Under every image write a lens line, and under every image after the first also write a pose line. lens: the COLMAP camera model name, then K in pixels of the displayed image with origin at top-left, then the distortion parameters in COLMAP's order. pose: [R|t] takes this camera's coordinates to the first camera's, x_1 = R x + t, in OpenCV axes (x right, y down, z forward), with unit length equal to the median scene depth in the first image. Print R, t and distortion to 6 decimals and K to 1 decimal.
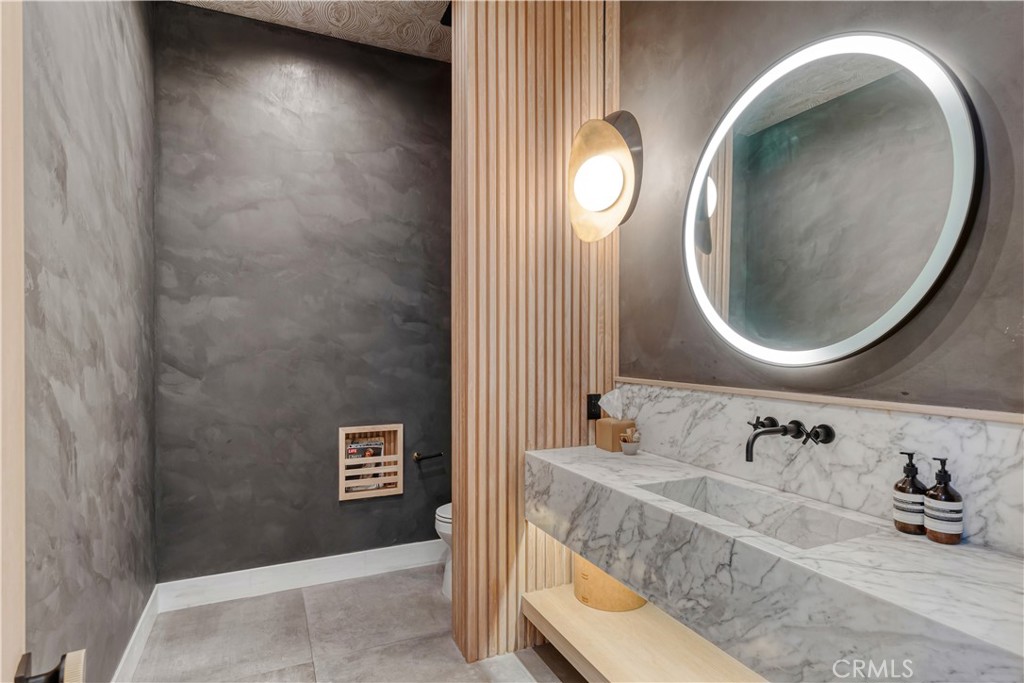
lens RADIAL K [[543.2, 0, 512.3], [0, 543.2, 341.9], [0, 0, 1]] dist [-0.002081, -0.000797]
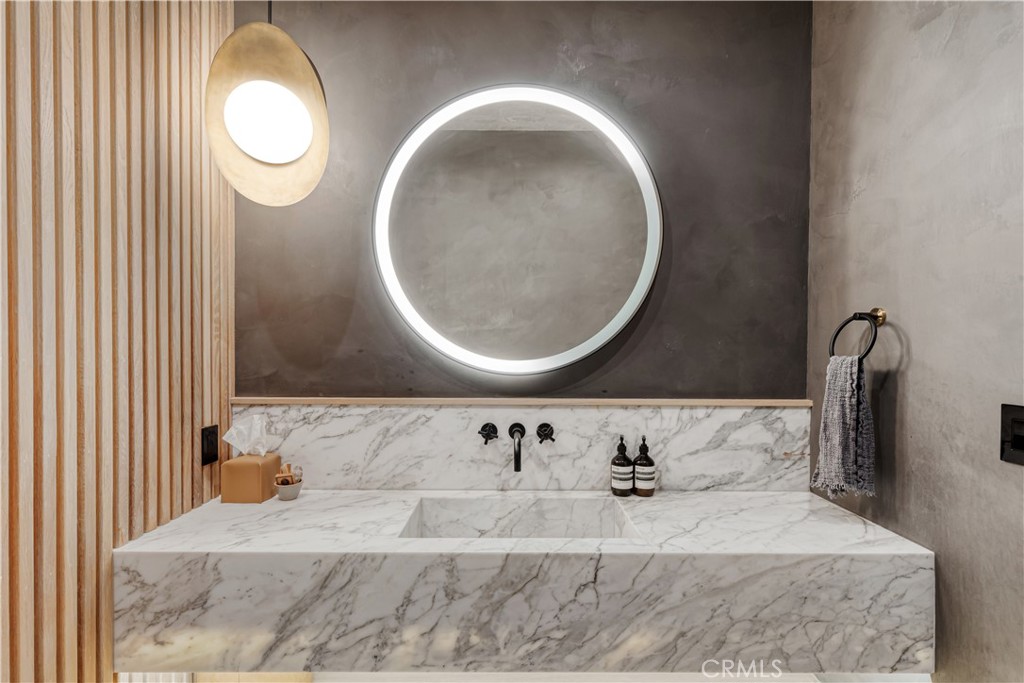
lens RADIAL K [[468.2, 0, 511.8], [0, 468.2, 347.8], [0, 0, 1]] dist [0.005146, -0.000023]
pose [[0.414297, -0.008255, 0.910105, -0.346642], [-0.008089, 0.999886, 0.012751, -0.020451], [-0.910106, -0.012644, 0.414183, 0.622681]]
